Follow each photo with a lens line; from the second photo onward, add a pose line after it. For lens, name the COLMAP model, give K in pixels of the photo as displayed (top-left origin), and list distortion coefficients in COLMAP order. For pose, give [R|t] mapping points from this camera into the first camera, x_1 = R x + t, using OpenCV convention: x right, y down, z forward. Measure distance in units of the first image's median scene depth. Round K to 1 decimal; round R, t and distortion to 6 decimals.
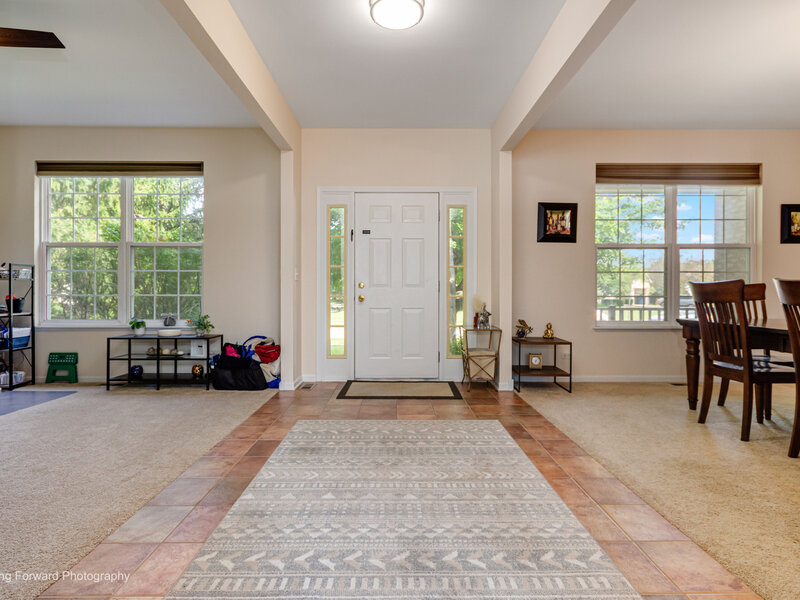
lens RADIAL K [[422.4, 0, 393.8], [0, 422.4, 289.6], [0, 0, 1]] dist [0.003793, 0.001414]
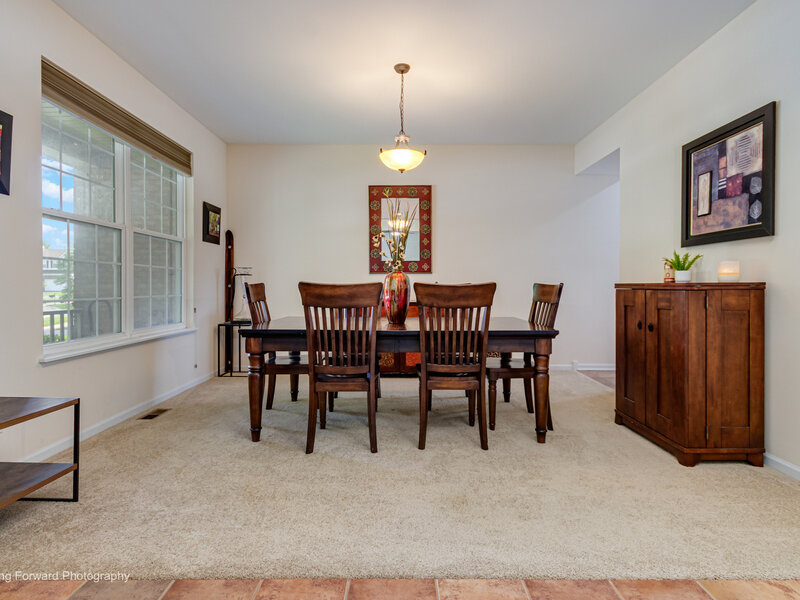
lens RADIAL K [[422.4, 0, 393.8], [0, 422.4, 289.6], [0, 0, 1]] dist [0.003793, 0.001414]
pose [[0.004375, -0.009309, 0.999947, -0.072824], [-0.009973, 0.999907, 0.009353, -0.010697], [-0.999941, -0.010013, 0.004282, 0.600243]]
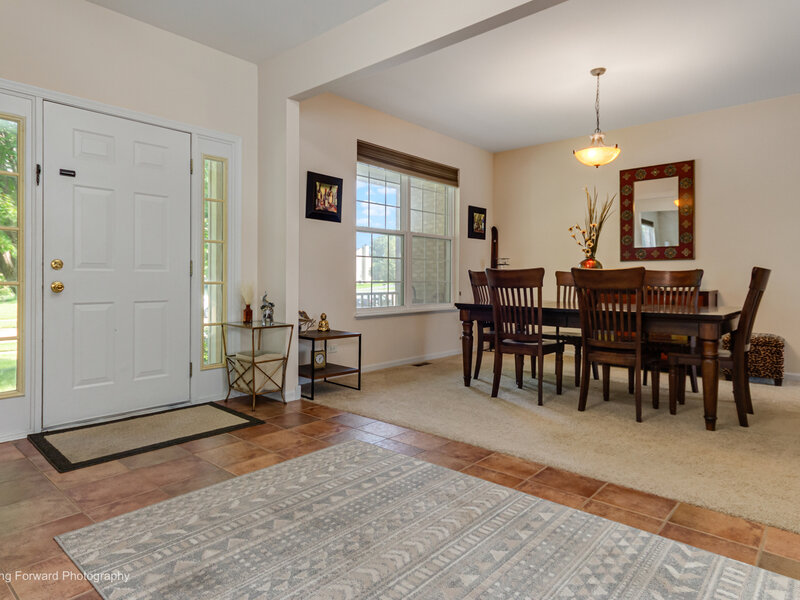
lens RADIAL K [[480.2, 0, 380.6], [0, 480.2, 278.7], [0, 0, 1]] dist [0.006239, 0.002373]
pose [[0.687316, 0.000873, 0.726358, -0.280630], [-0.010260, 0.999911, 0.008507, -0.000918], [-0.726286, -0.013299, 0.687264, 0.256211]]
